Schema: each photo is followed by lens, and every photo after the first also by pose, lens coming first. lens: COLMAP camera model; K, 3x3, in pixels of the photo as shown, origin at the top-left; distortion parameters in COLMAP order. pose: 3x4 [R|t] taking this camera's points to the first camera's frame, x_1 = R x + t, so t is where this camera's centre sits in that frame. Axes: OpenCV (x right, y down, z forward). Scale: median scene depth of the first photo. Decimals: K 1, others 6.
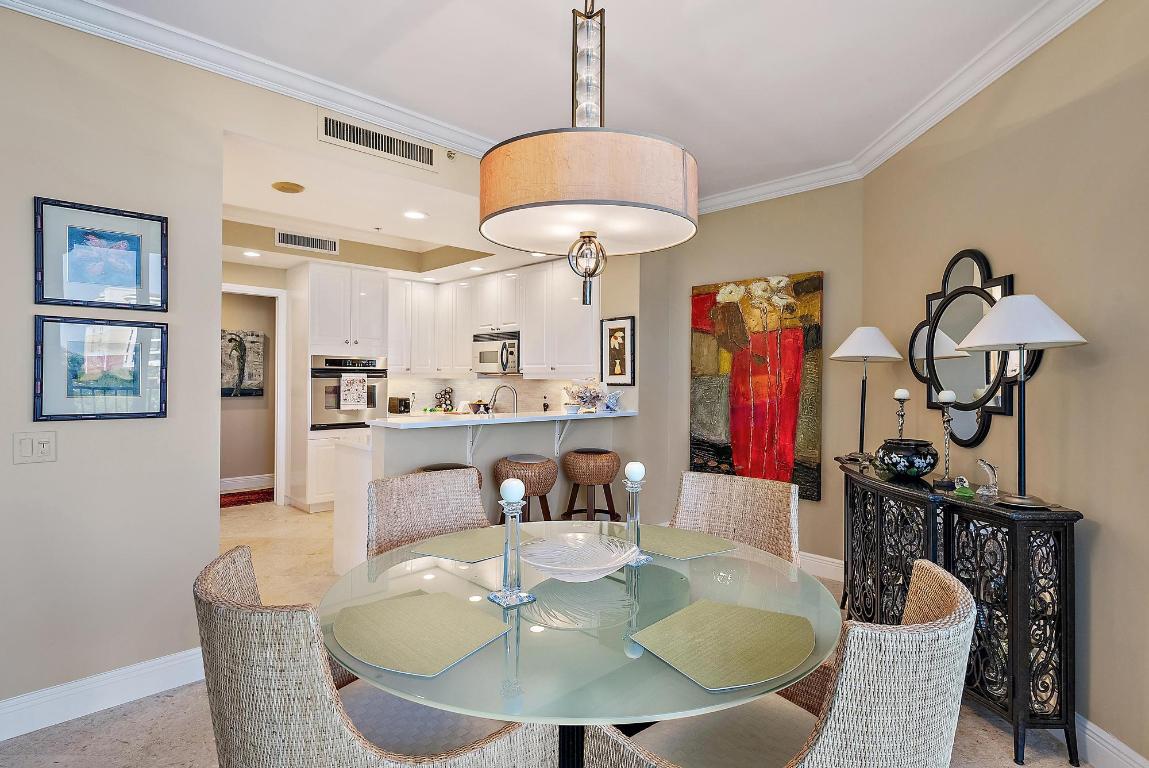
lens RADIAL K [[585.1, 0, 584.5], [0, 585.1, 383.6], [0, 0, 1]] dist [-0.000377, 0.002256]
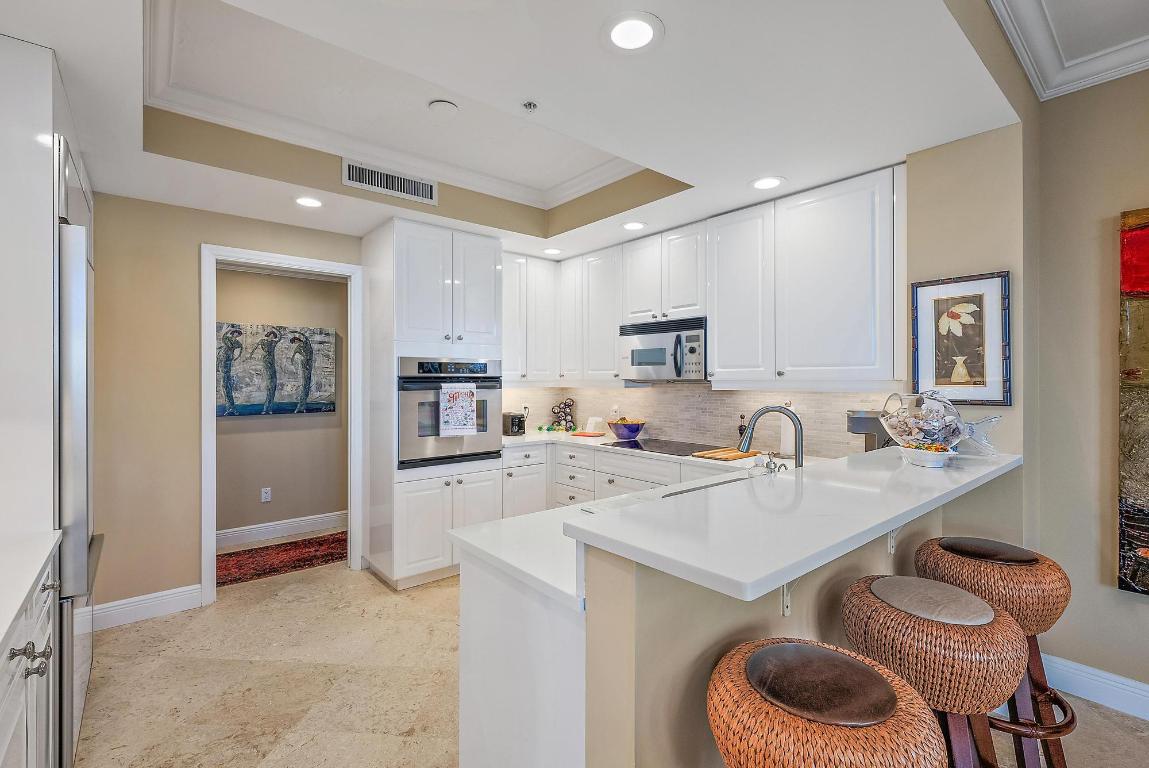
lens RADIAL K [[497.1, 0, 581.7], [0, 497.1, 382.5], [0, 0, 1]] dist [-0.000186, -0.000287]
pose [[0.997931, -0.009019, -0.063652, -0.216689], [0.008821, 0.999955, -0.003386, -0.015145], [0.063680, 0.002817, 0.997966, 0.436814]]
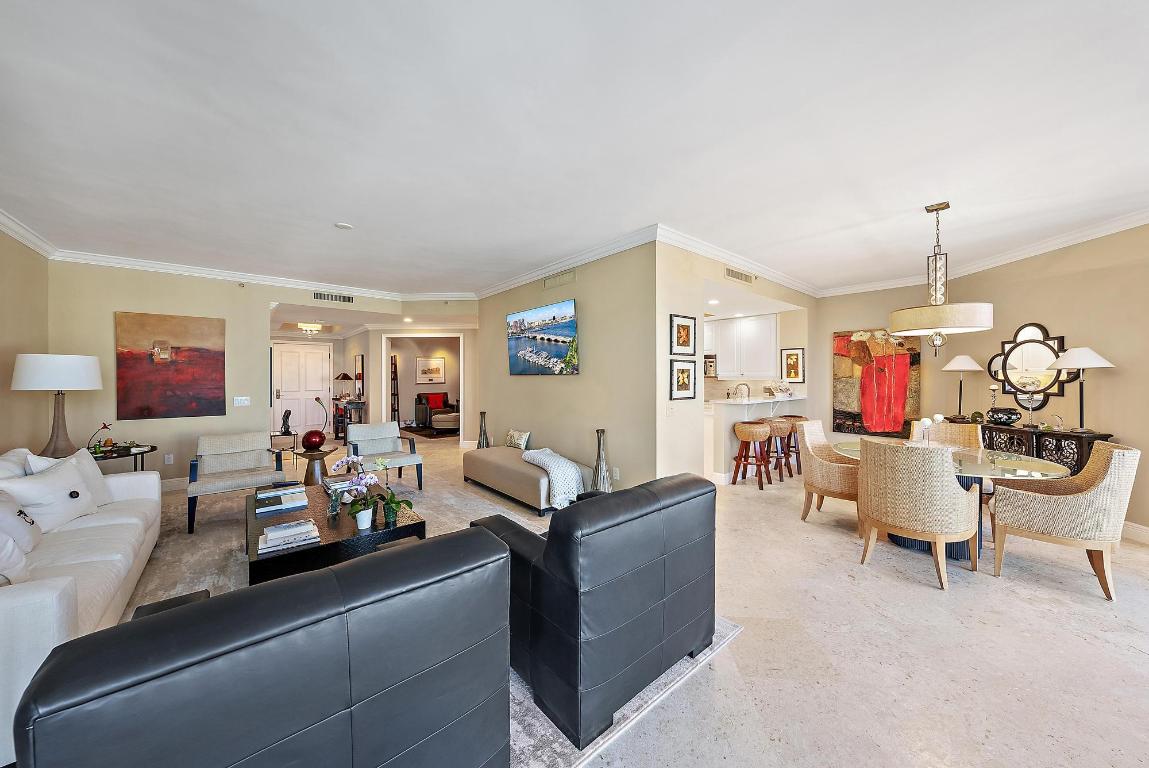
lens RADIAL K [[396.2, 0, 573.6], [0, 396.2, 379.3], [0, 0, 1]] dist [-0.001085, -0.000141]
pose [[0.998334, -0.007788, -0.057170, -0.499263], [0.007802, 0.999970, 0.000028, -0.012553], [0.057168, -0.000474, 0.998364, -0.303462]]
